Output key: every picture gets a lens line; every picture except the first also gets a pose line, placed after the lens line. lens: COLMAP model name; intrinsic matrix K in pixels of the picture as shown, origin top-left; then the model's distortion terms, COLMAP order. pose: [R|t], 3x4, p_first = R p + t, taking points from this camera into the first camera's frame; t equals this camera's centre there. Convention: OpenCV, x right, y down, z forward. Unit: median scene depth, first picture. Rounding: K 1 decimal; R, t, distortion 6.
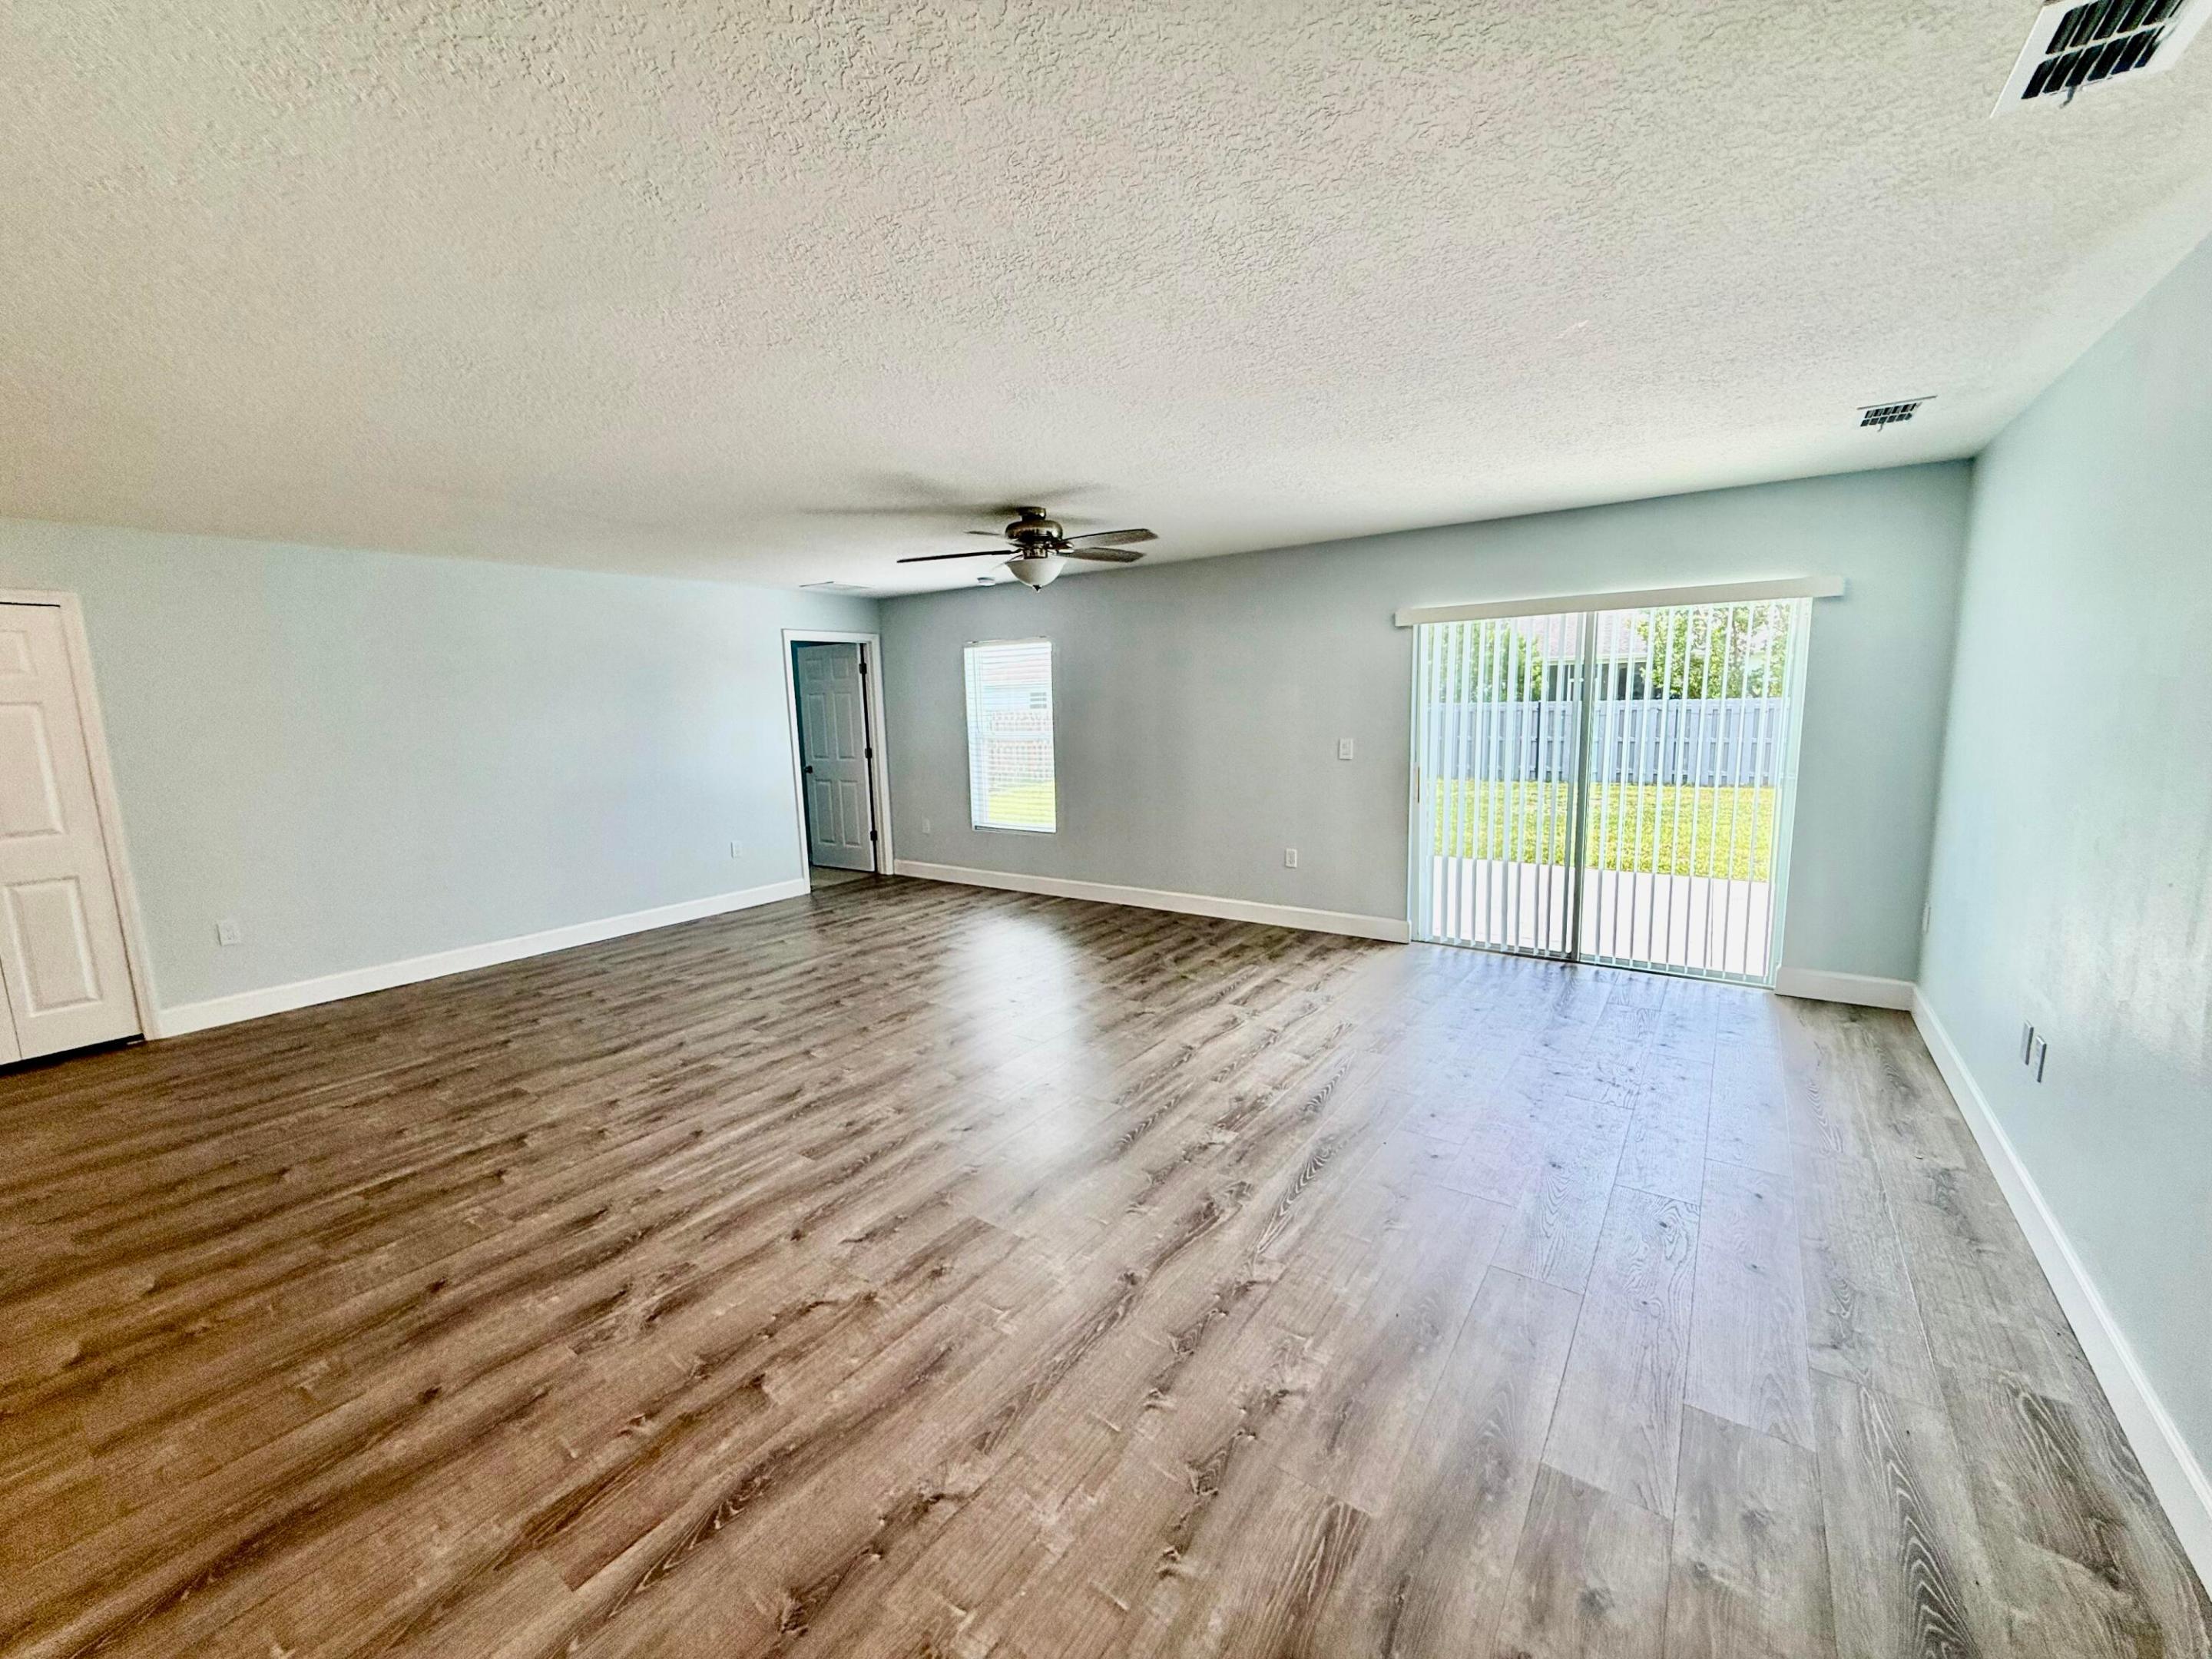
lens RADIAL K [[885.3, 0, 1099.5], [0, 885.3, 827.9], [0, 0, 1]] dist [-0.000971, 0.000052]
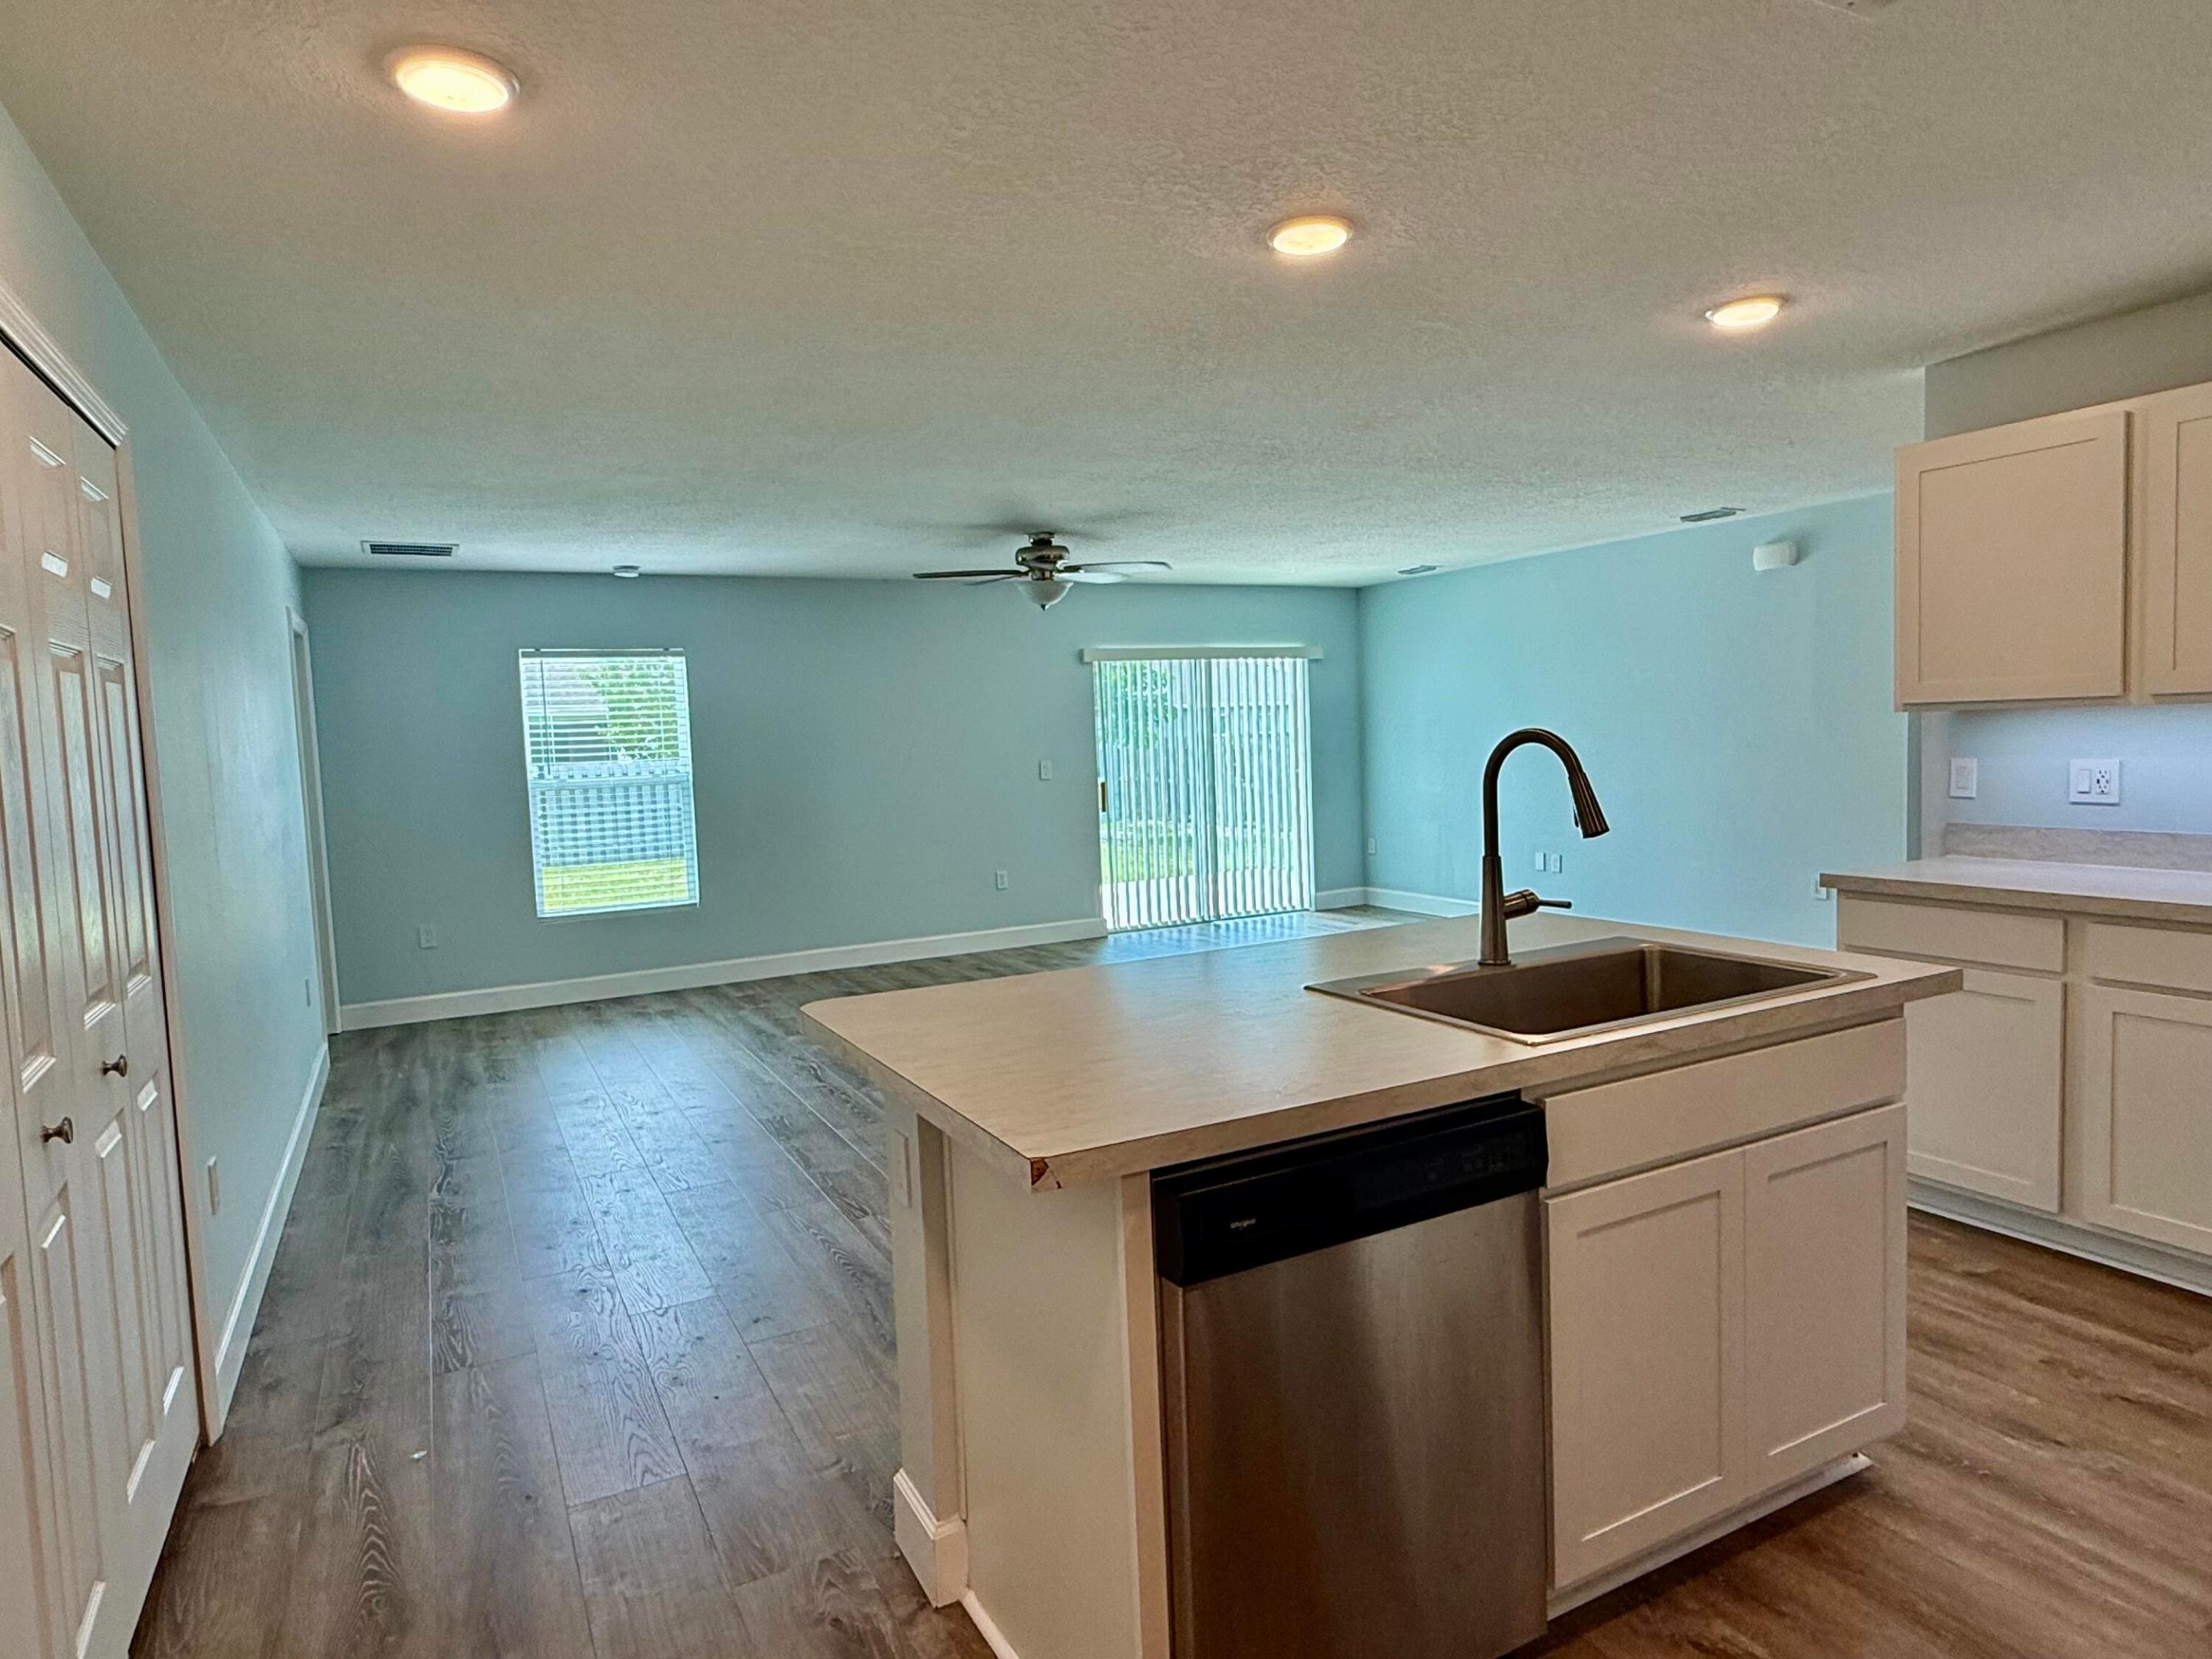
lens RADIAL K [[1332.0, 0, 1106.0], [0, 1332.0, 829.5], [0, 0, 1]] dist [-0.001287, 0.000170]
pose [[0.457386, -0.060743, 0.887191, -1.614985], [0.157515, 0.987423, -0.013601, 0.024208], [-0.875207, 0.145967, 0.461201, 0.262469]]
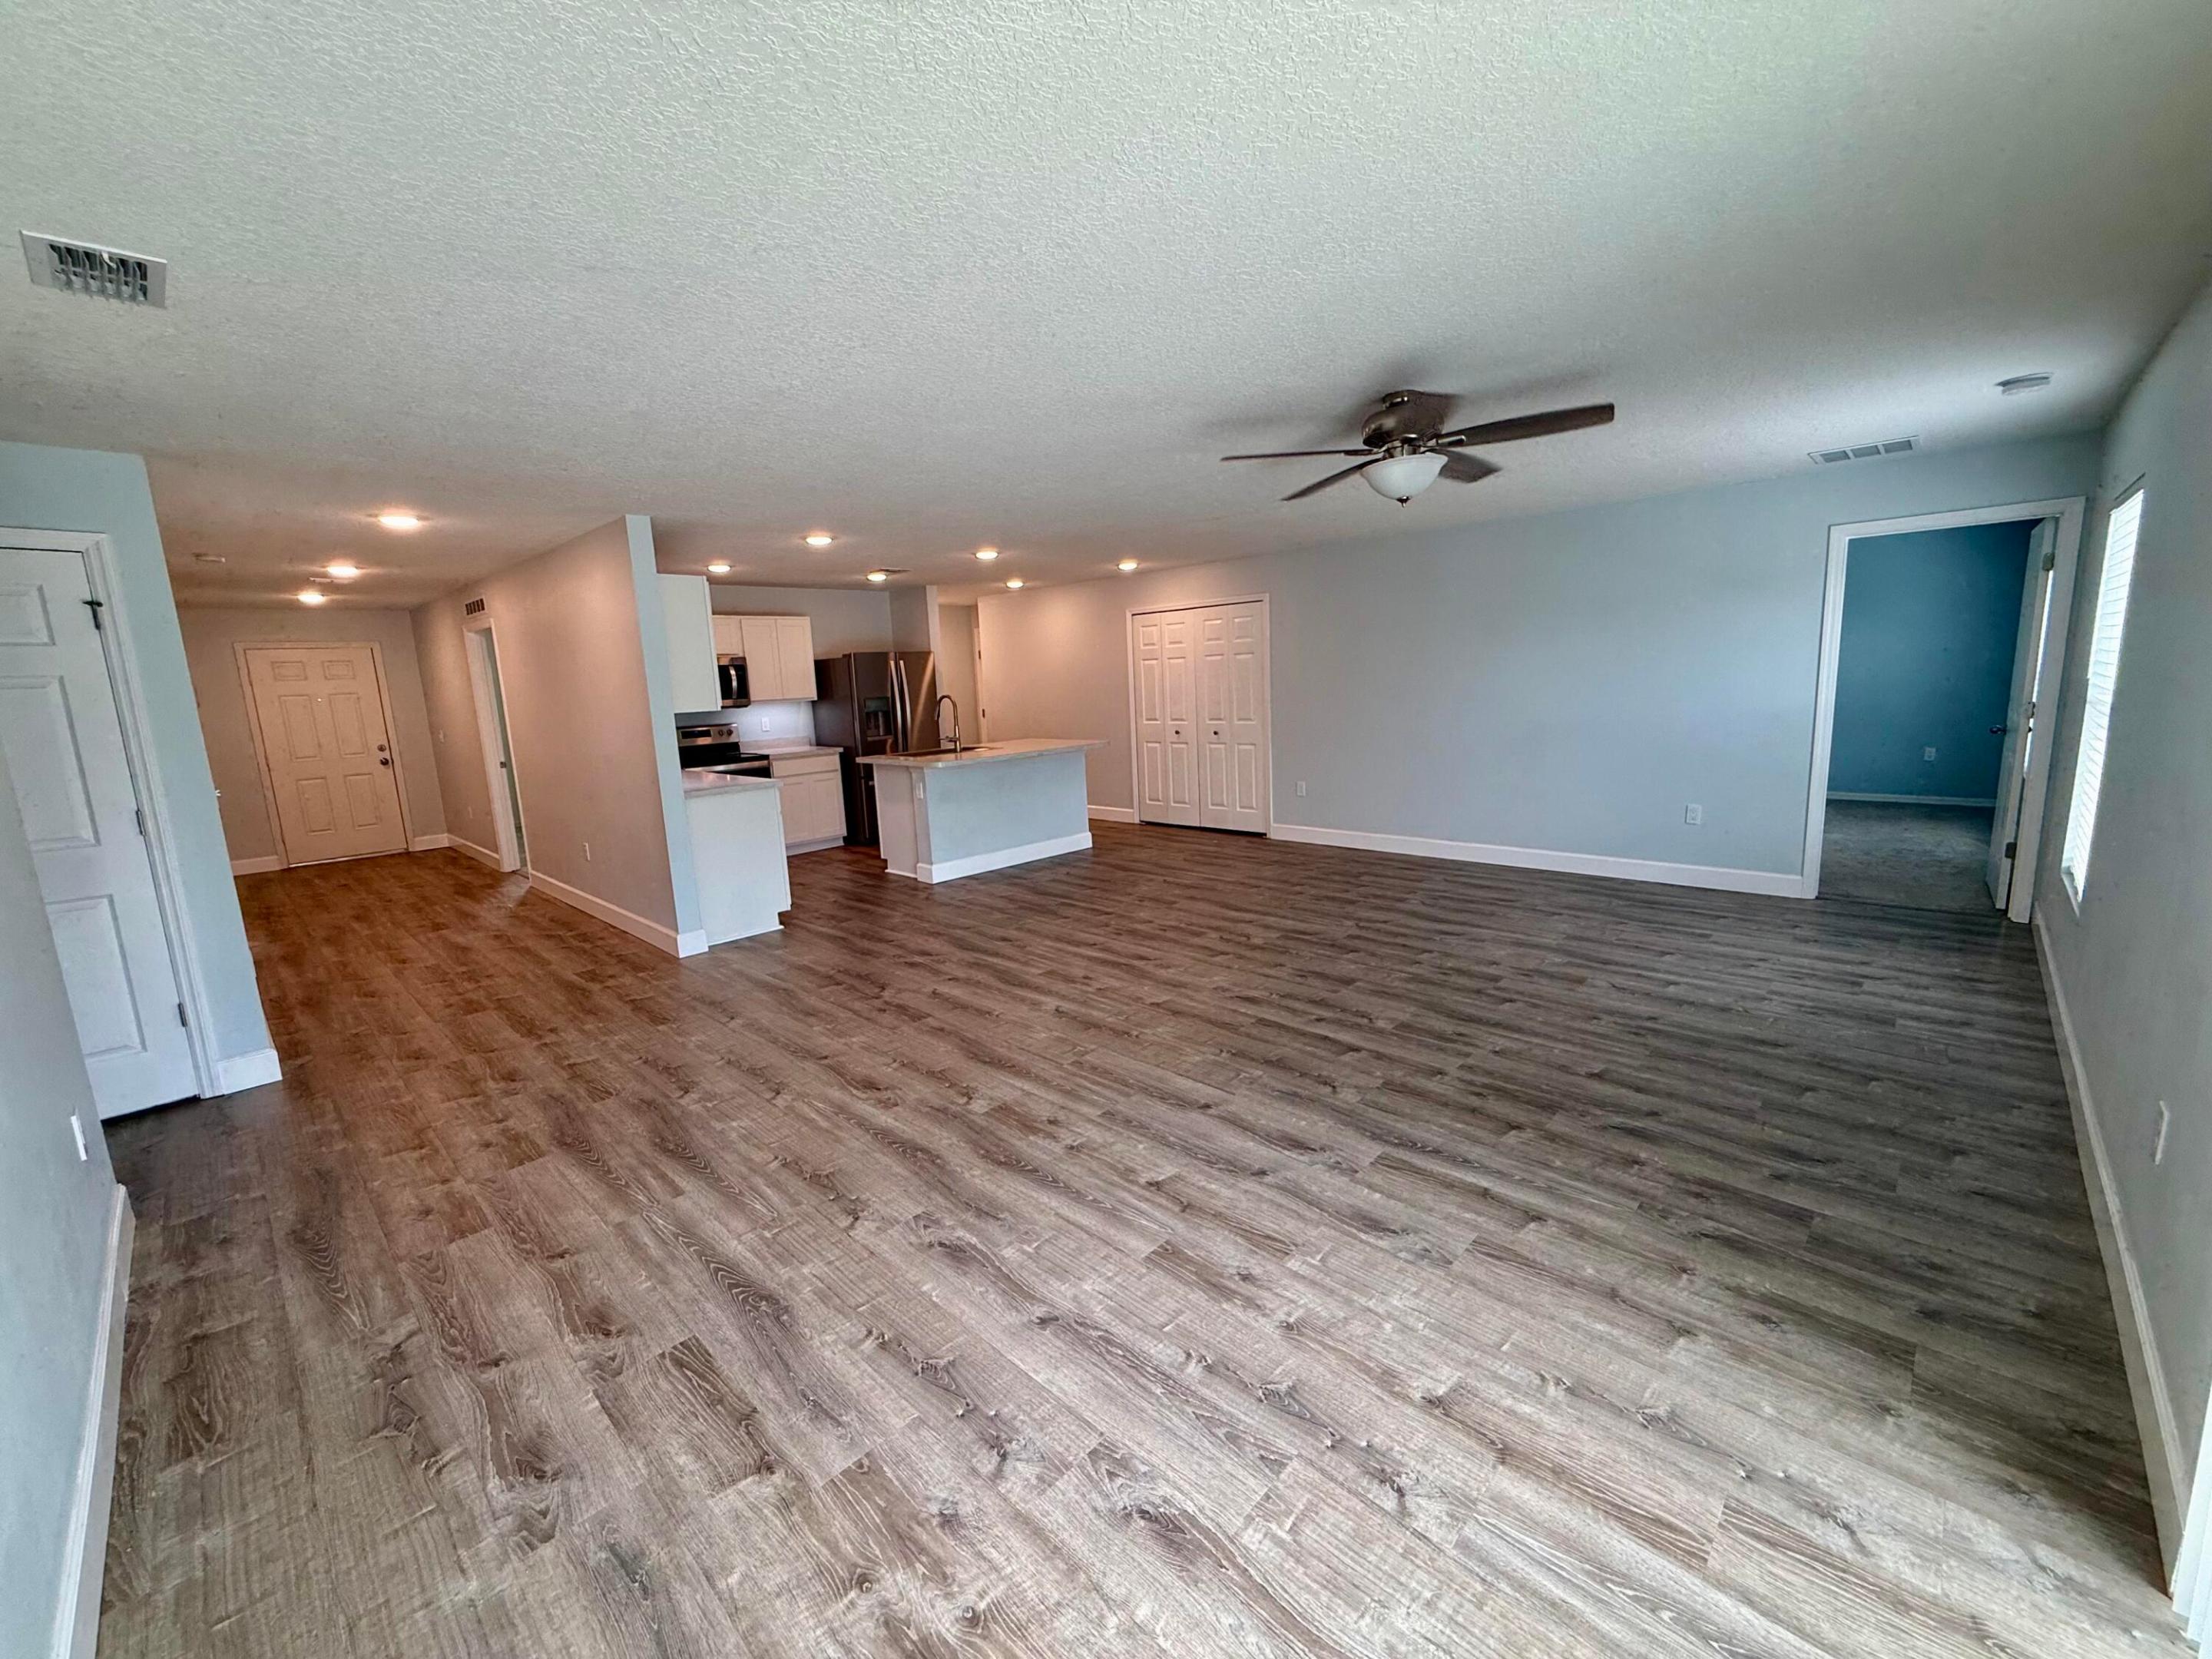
lens RADIAL K [[885.3, 0, 1099.5], [0, 885.3, 827.9], [0, 0, 1]] dist [-0.000971, 0.000052]
pose [[-0.143575, 0.200075, -0.969204, 0.831566], [-0.095458, 0.971984, 0.214790, -0.155232], [0.985025, 0.123357, -0.120454, 0.969091]]
